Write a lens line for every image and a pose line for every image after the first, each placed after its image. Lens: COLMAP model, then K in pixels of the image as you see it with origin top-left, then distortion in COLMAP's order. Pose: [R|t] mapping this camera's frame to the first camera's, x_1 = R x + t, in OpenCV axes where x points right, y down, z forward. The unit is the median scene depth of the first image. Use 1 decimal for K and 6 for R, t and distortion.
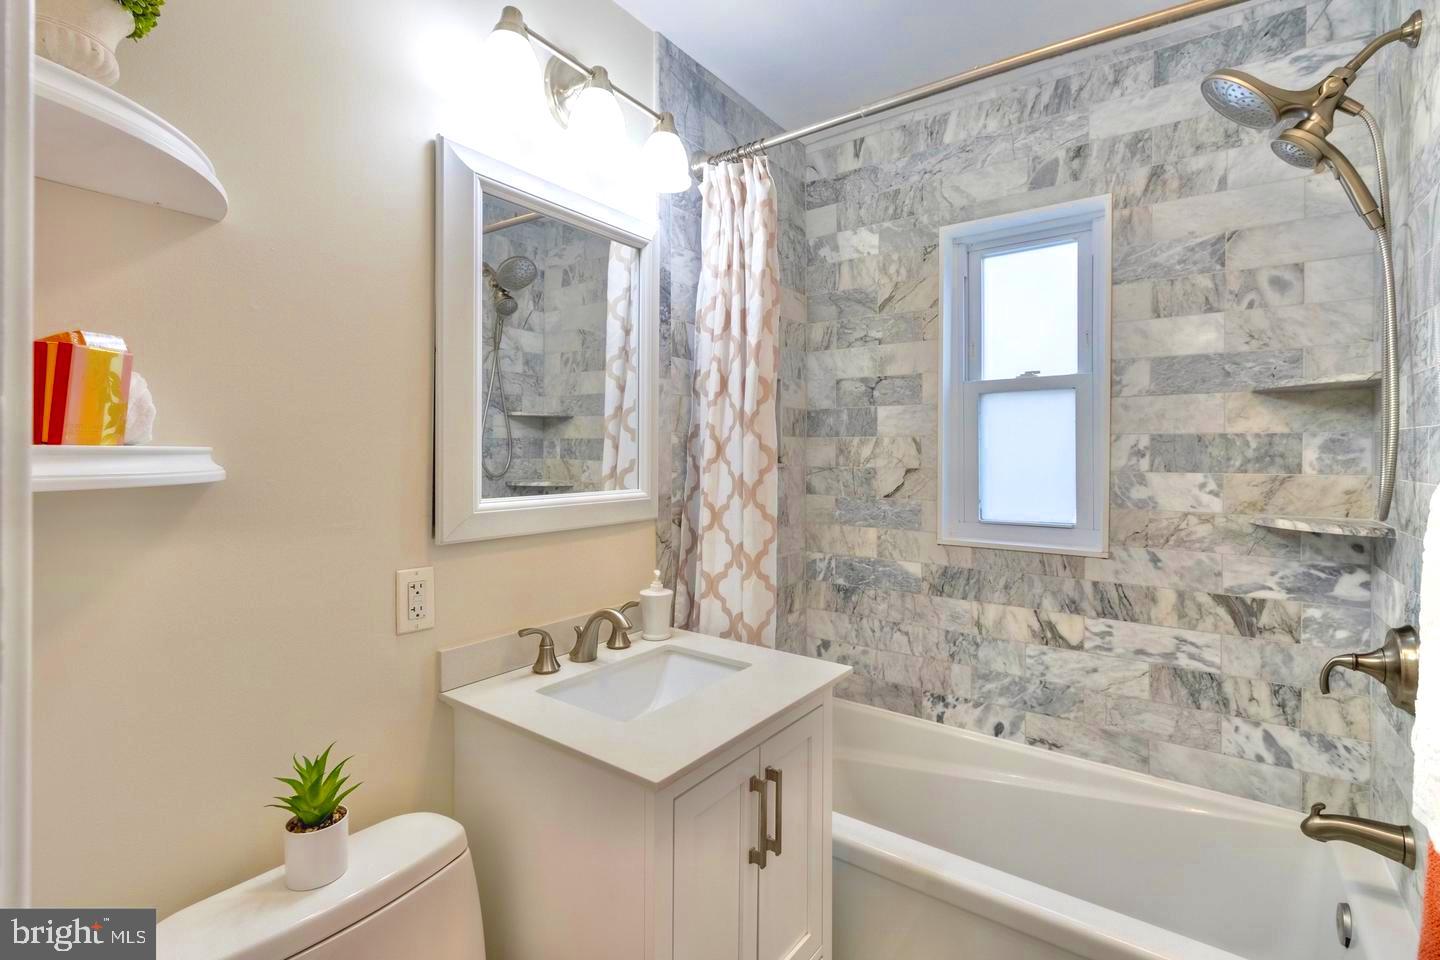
lens RADIAL K [[662.5, 0, 754.3], [0, 662.5, 448.1], [0, 0, 1]] dist [0.005987, -0.000187]
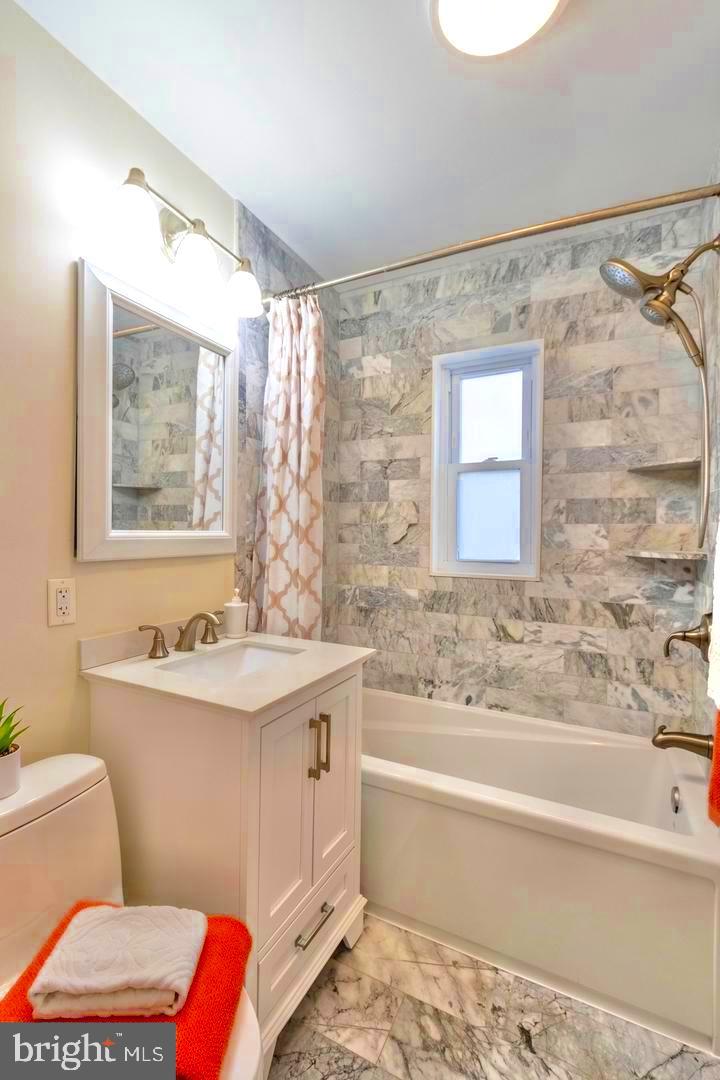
lens RADIAL K [[496.9, 0, 355.4], [0, 496.9, 538.6], [0, 0, 1]] dist [0.005987, -0.000187]
pose [[0.990246, 0.003752, 0.139278, -0.043003], [-0.005333, 0.999926, 0.010978, 0.062443], [-0.139226, -0.011613, 0.990192, -0.065456]]
